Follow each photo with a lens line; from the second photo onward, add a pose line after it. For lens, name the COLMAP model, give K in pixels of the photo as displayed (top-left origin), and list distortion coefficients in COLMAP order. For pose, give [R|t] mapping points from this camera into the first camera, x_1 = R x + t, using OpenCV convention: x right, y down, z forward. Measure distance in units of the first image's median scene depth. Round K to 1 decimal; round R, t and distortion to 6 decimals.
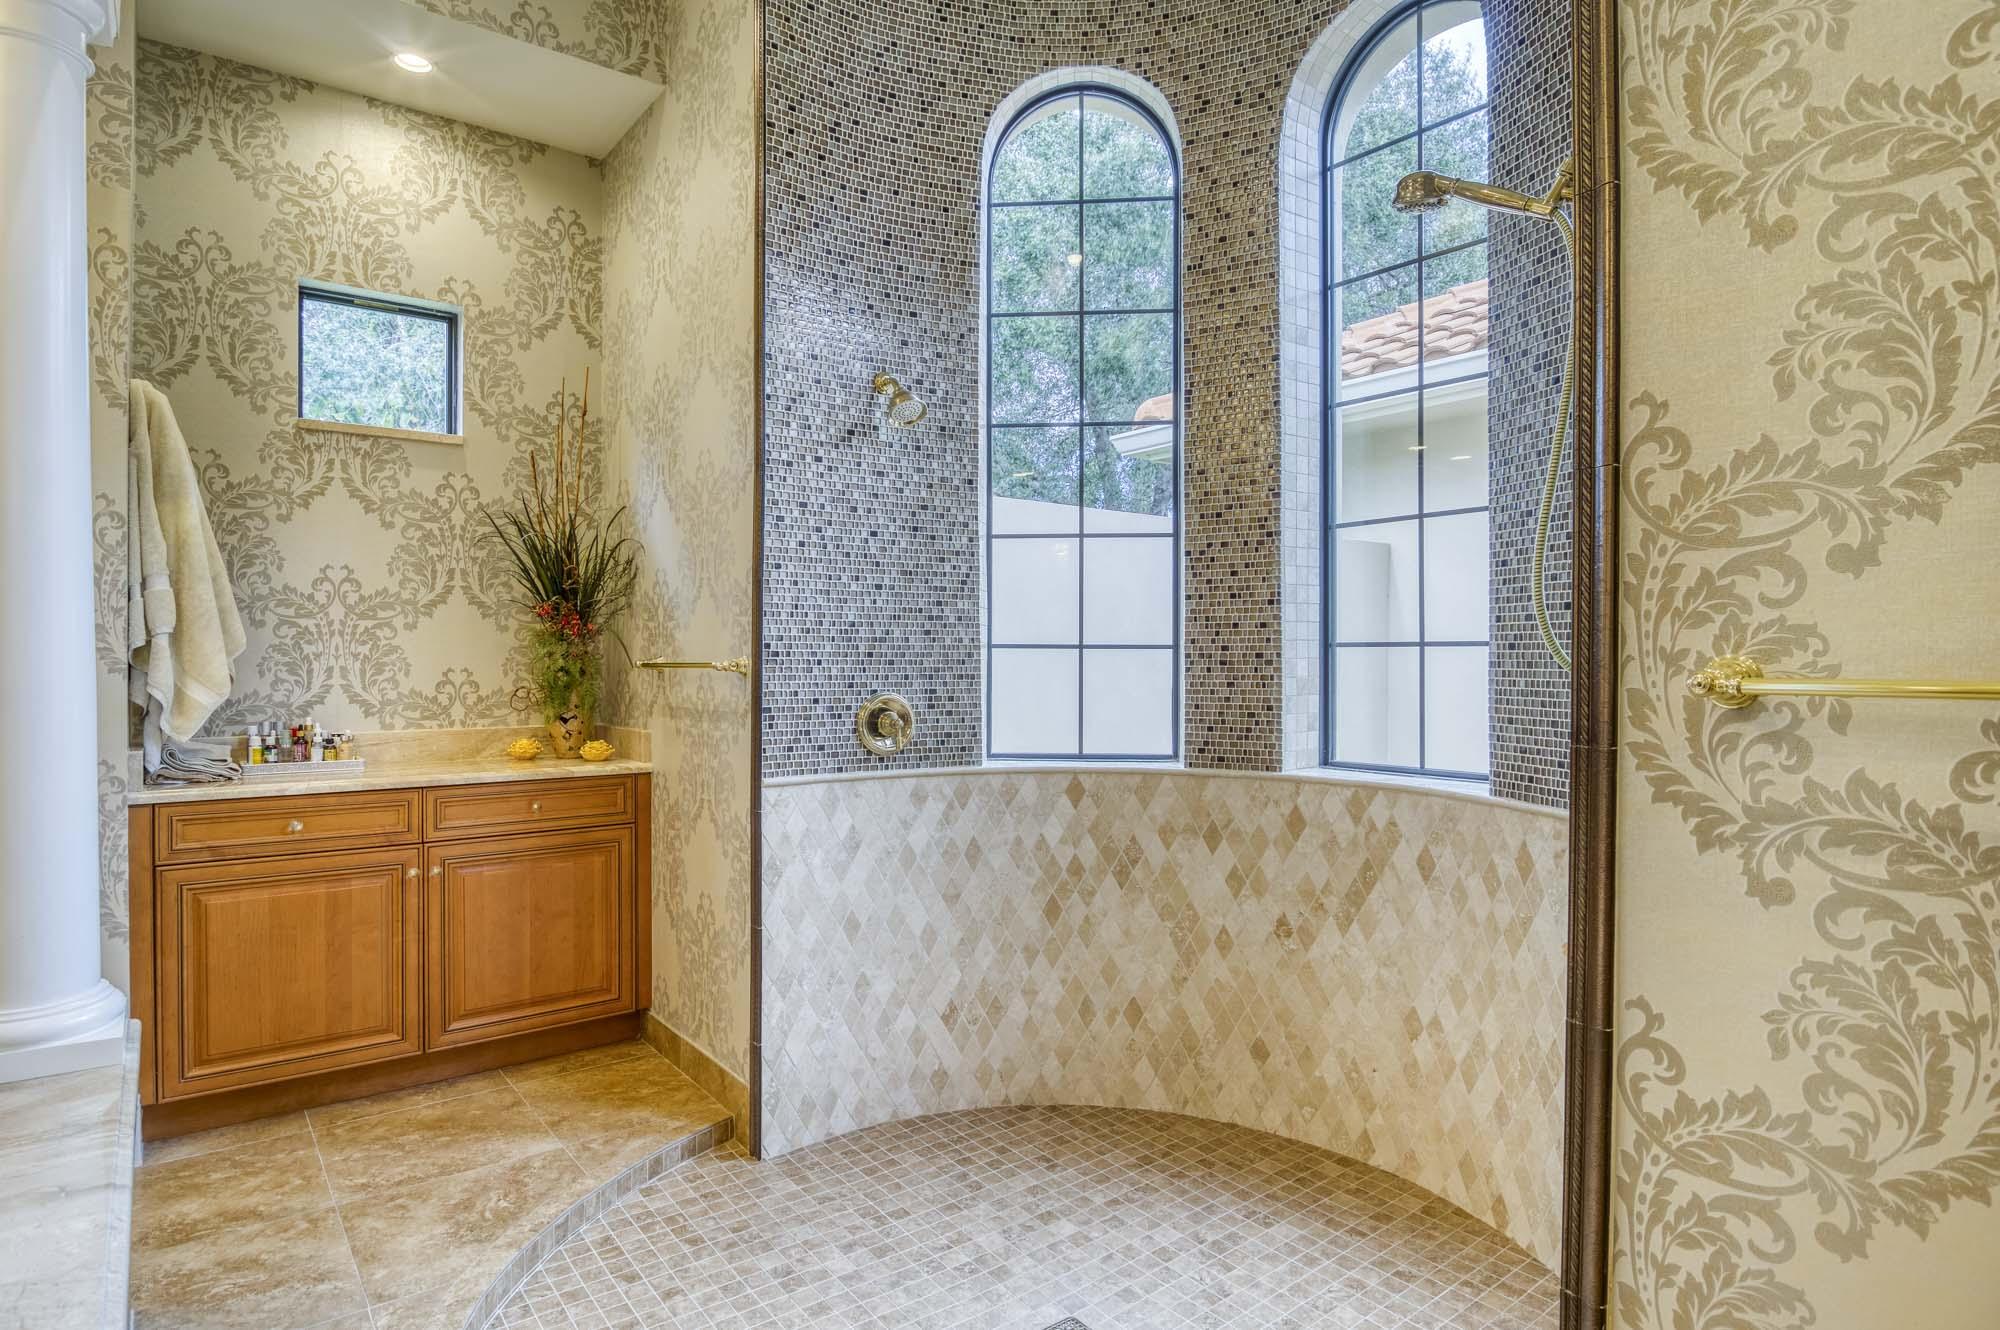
lens RADIAL K [[1070.8, 0, 1000.0], [0, 1070.8, 665.0], [0, 0, 1]] dist [-0.000166, -0.000016]
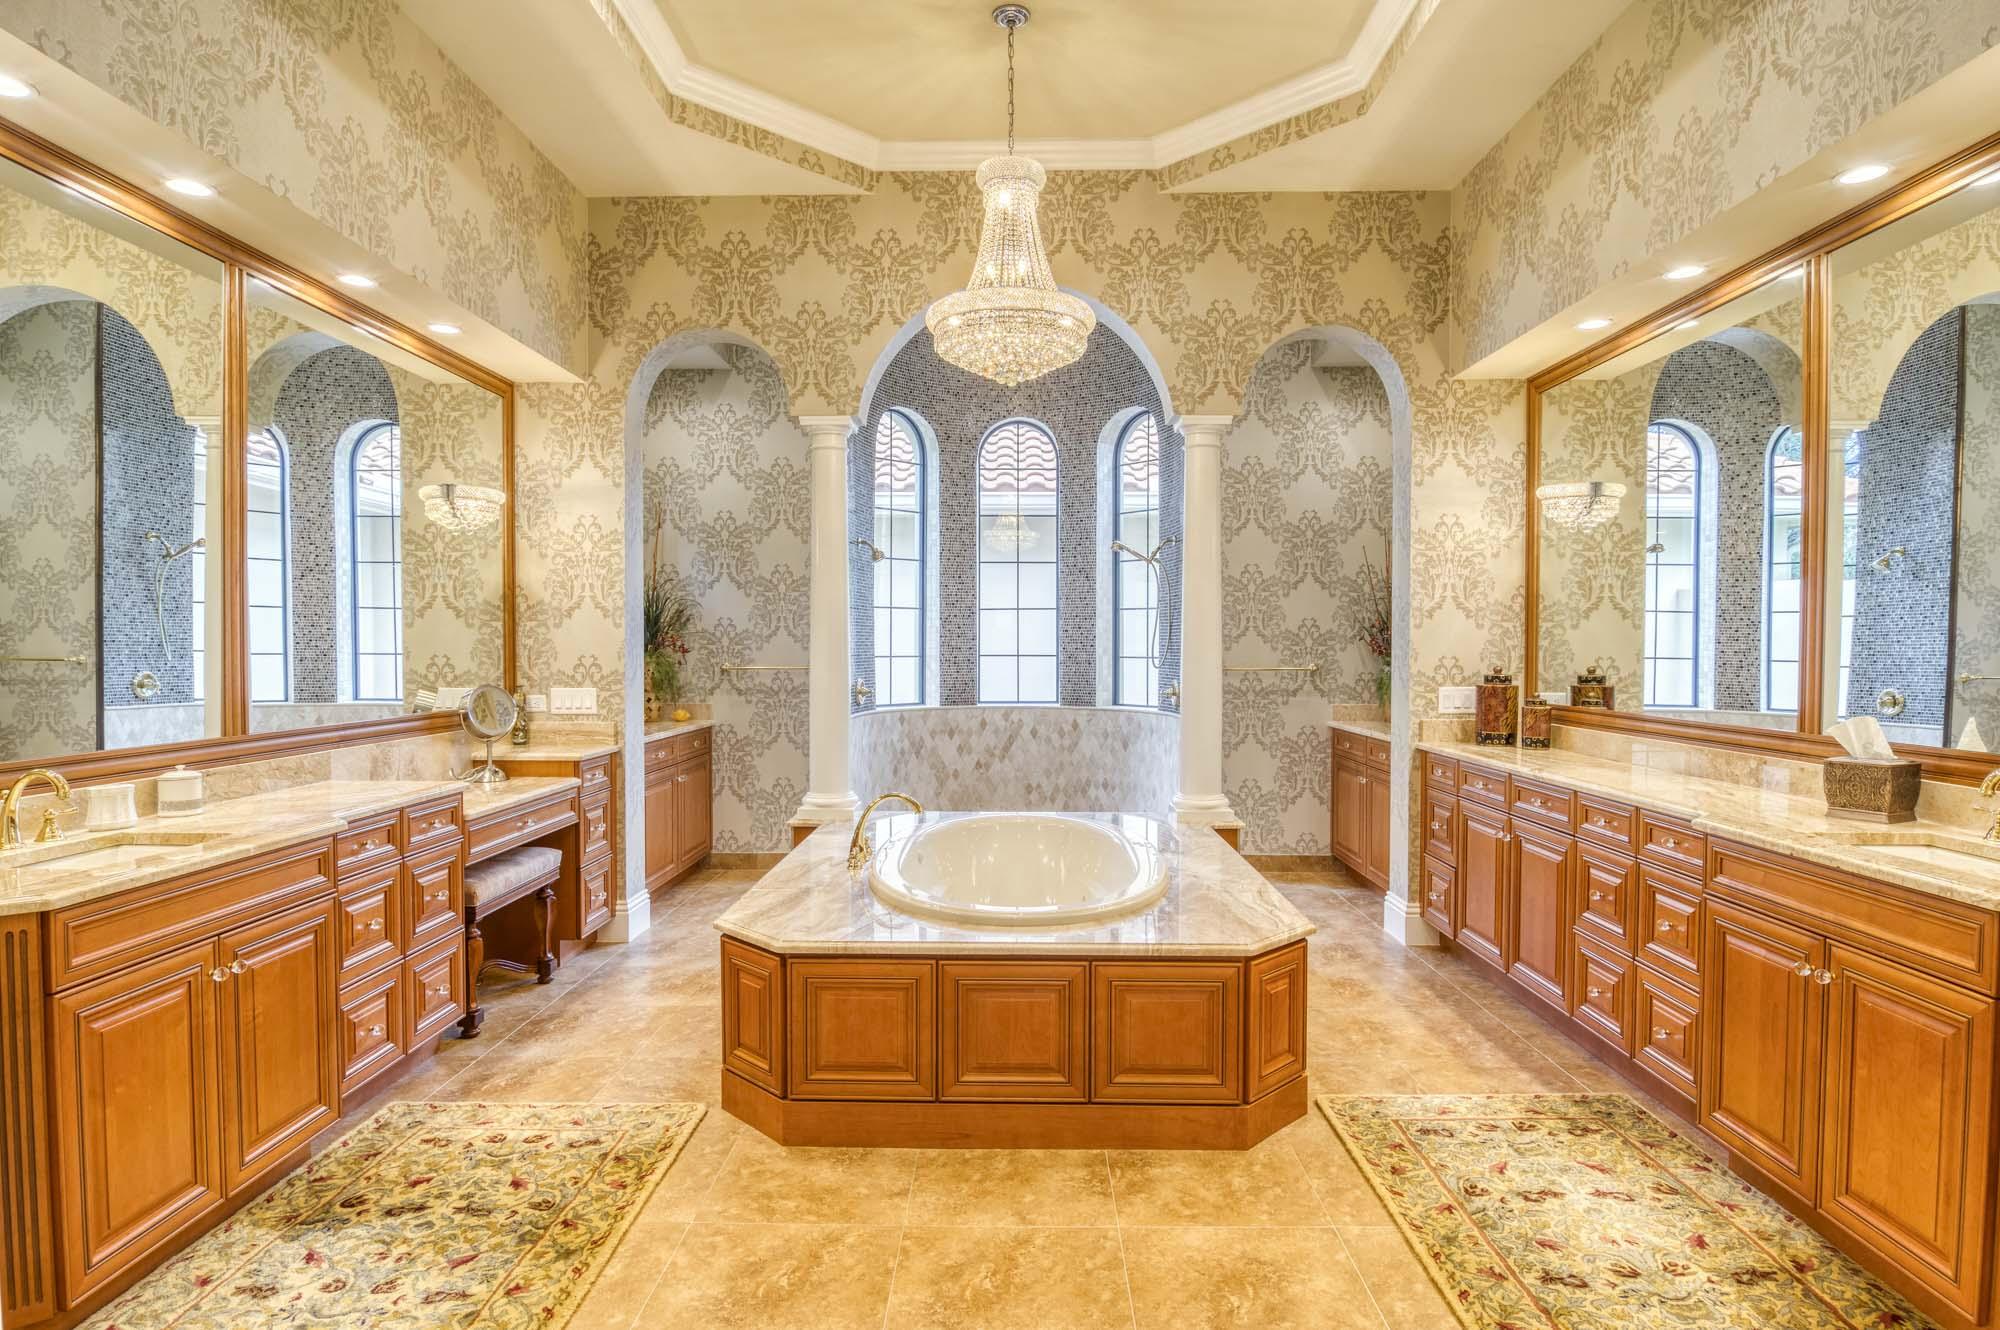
lens RADIAL K [[1070.8, 0, 1000.0], [0, 1070.8, 665.0], [0, 0, 1]] dist [-0.000166, -0.000016]
pose [[0.629959, -0.016600, 0.776451, -1.685868], [0.004451, 0.999832, 0.017765, -0.042615], [-0.776616, -0.007735, 0.629927, -0.664417]]
